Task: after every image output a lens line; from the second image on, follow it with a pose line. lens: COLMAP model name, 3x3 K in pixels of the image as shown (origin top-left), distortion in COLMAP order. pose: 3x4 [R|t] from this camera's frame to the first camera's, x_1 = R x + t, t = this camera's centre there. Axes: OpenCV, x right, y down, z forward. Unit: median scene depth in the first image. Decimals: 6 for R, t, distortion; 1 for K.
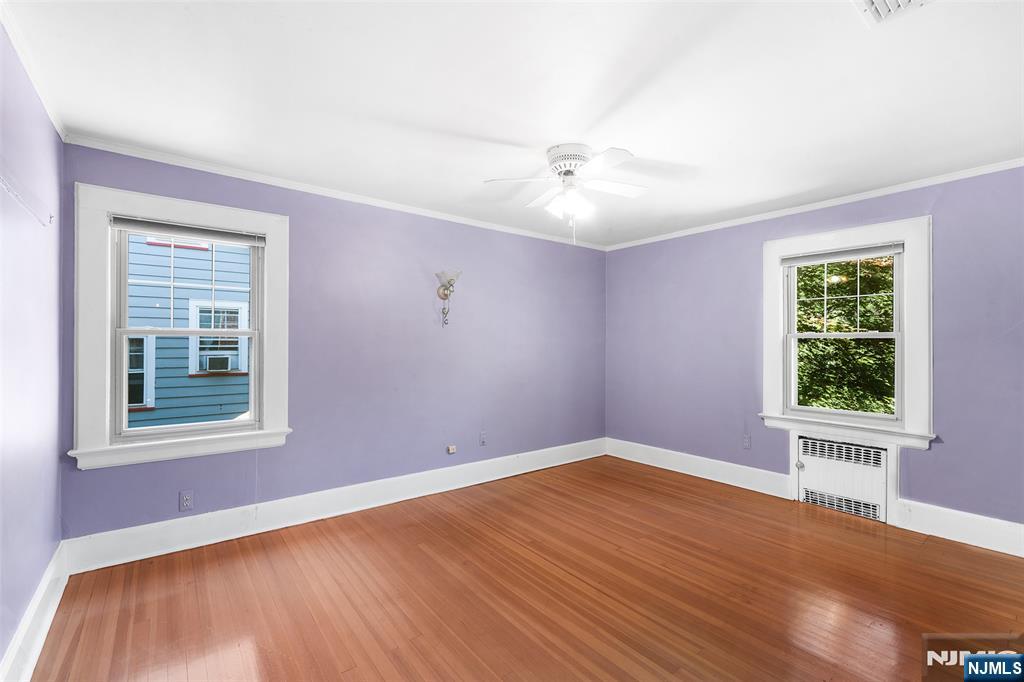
lens RADIAL K [[443.4, 0, 510.6], [0, 443.4, 344.6], [0, 0, 1]] dist [-0.004869, -0.001046]
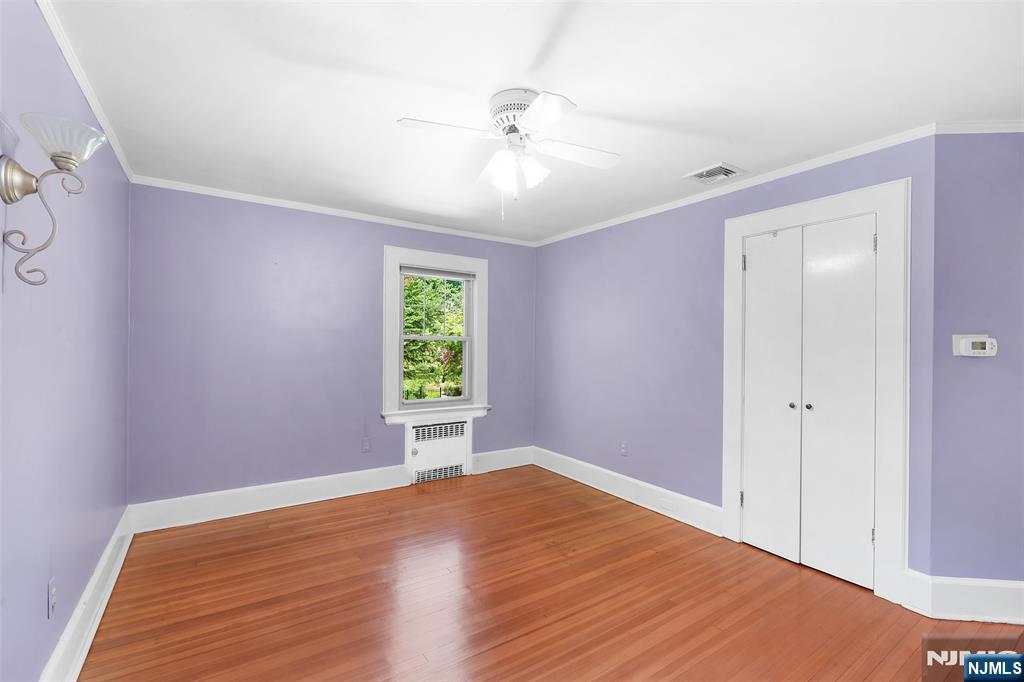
lens RADIAL K [[446.3, 0, 512.0], [0, 446.3, 341.0], [0, 0, 1]] dist [-0.001467, -0.000753]
pose [[0.068244, 0.006480, 0.997648, -0.491507], [-0.012680, 0.999904, -0.005627, -0.008517], [-0.997588, -0.012266, 0.068319, 0.704955]]
